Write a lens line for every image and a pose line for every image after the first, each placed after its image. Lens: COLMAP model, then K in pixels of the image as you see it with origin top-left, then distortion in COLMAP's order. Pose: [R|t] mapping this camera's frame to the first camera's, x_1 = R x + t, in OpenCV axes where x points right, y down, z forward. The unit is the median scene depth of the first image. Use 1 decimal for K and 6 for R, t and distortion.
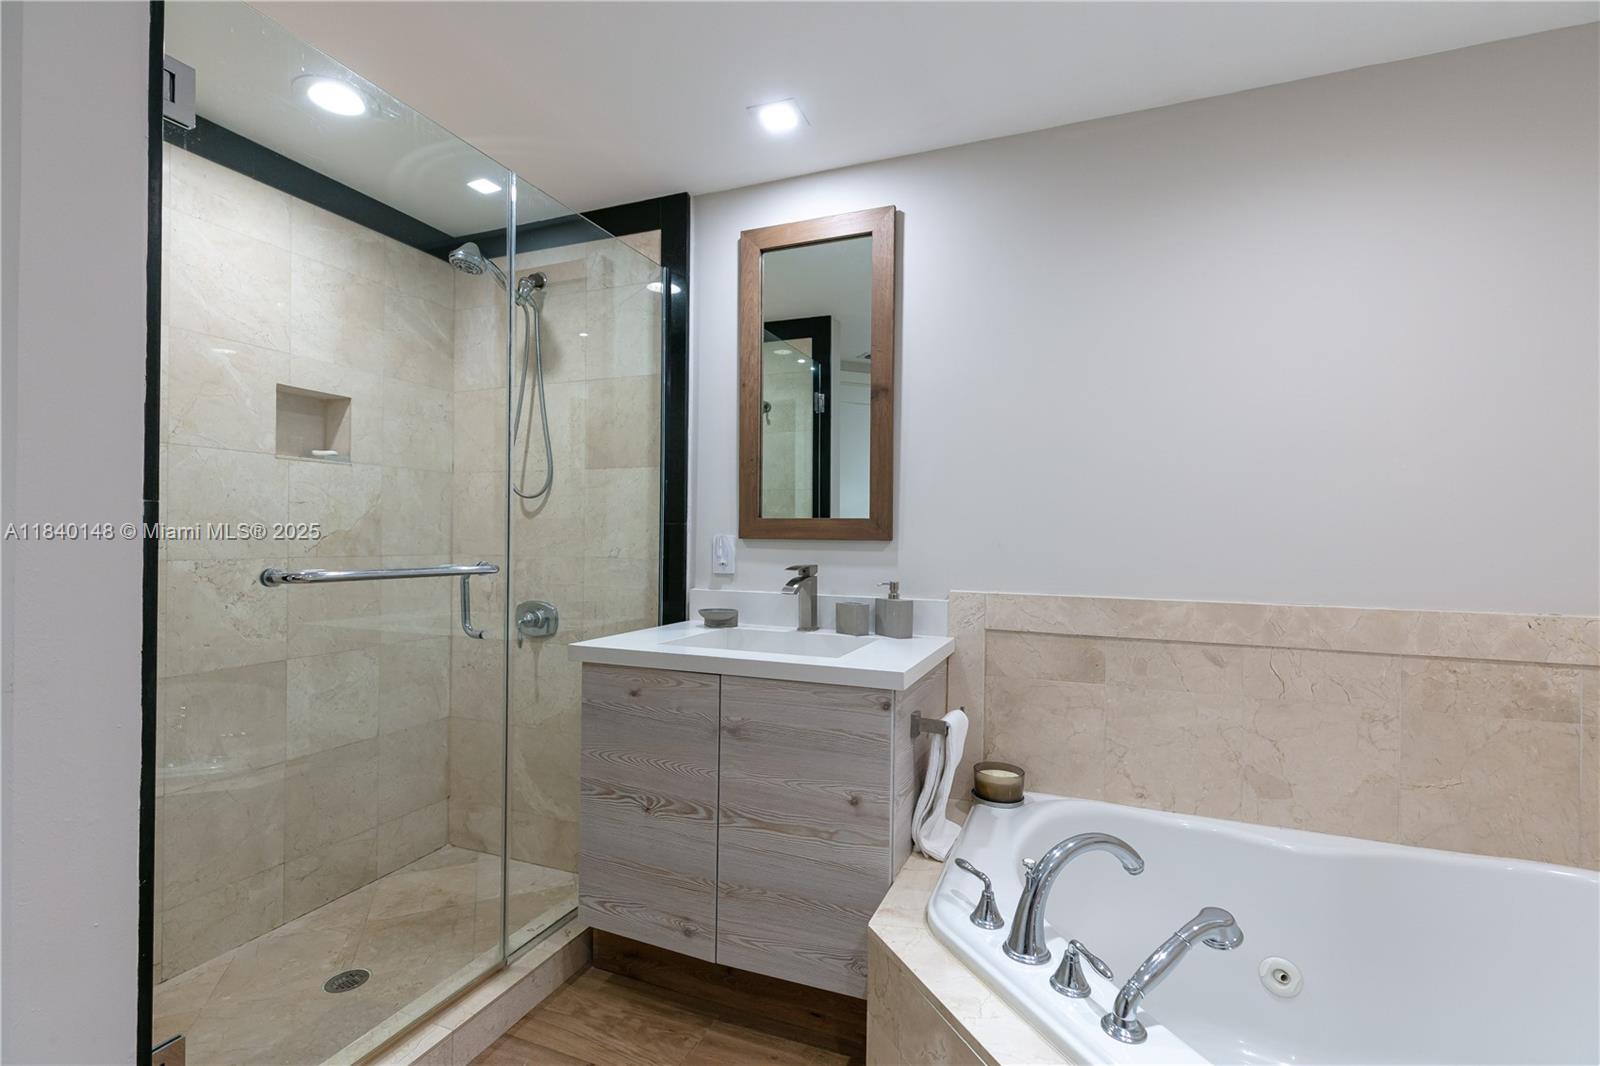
lens RADIAL K [[721.6, 0, 793.4], [0, 721.6, 536.0], [0, 0, 1]] dist [0.003040, -0.000744]
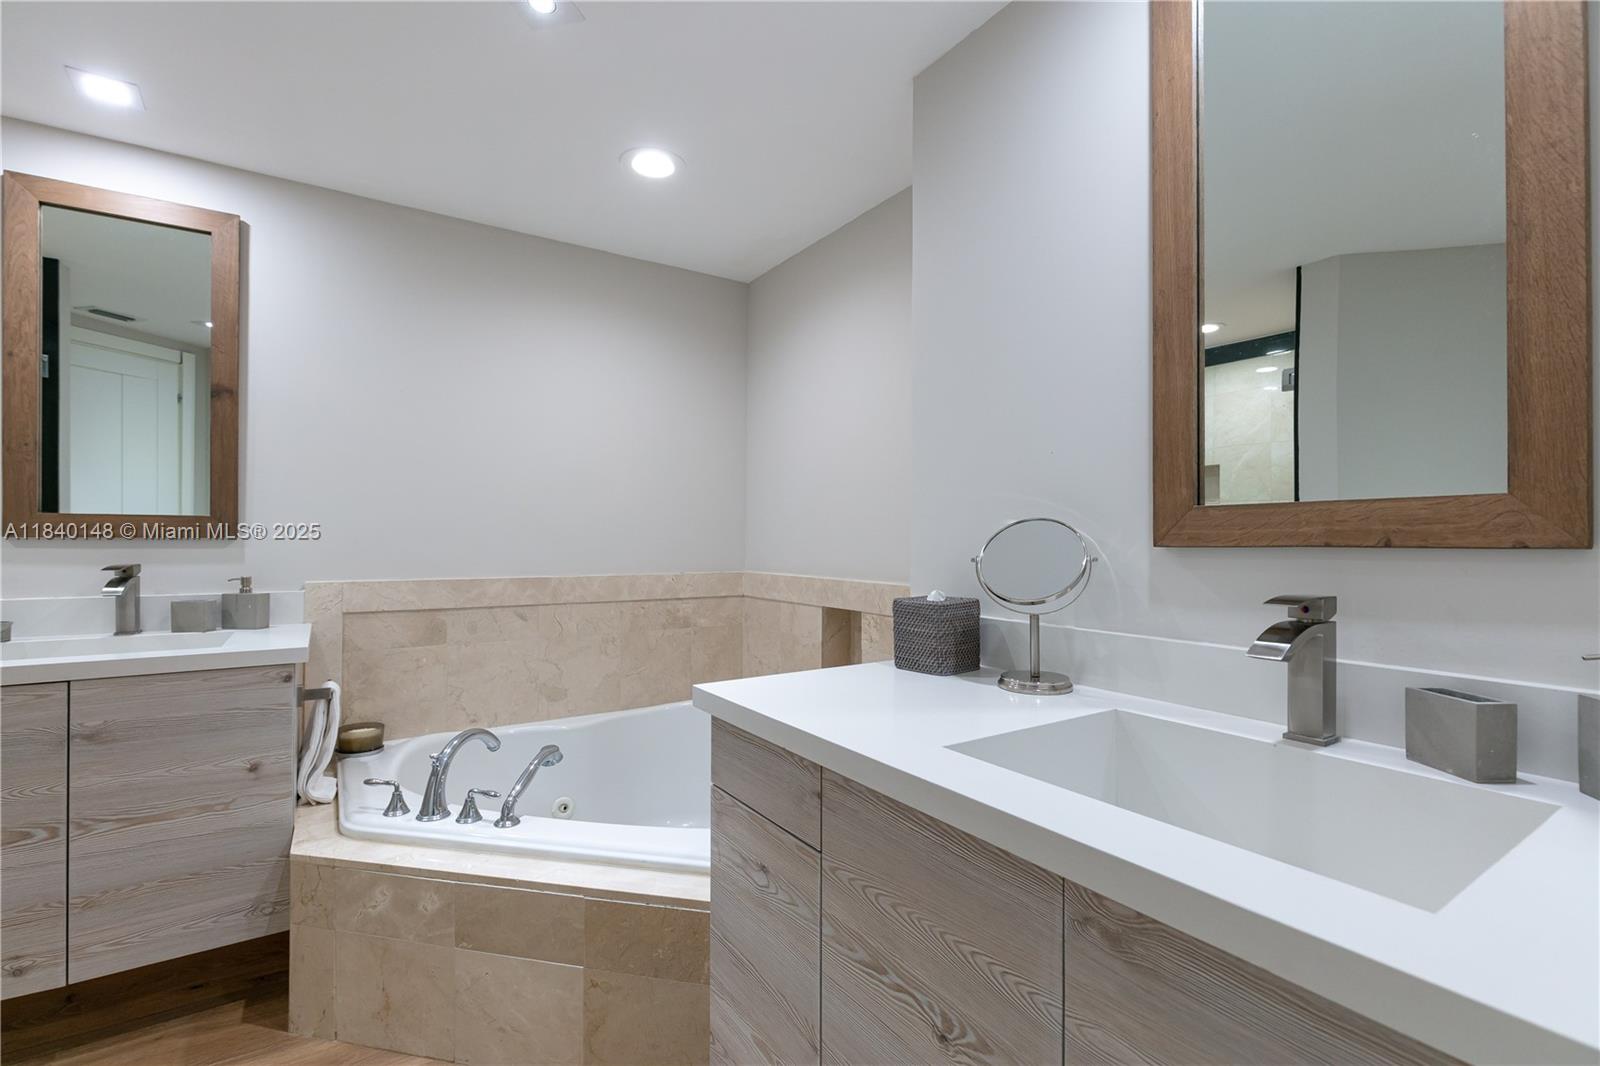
lens RADIAL K [[721.6, 0, 793.4], [0, 721.6, 536.0], [0, 0, 1]] dist [0.003040, -0.000744]
pose [[0.569784, -0.007943, 0.821756, -0.335653], [0.000966, 0.999959, 0.008996, -0.005952], [-0.821794, -0.004332, 0.569768, -0.318088]]
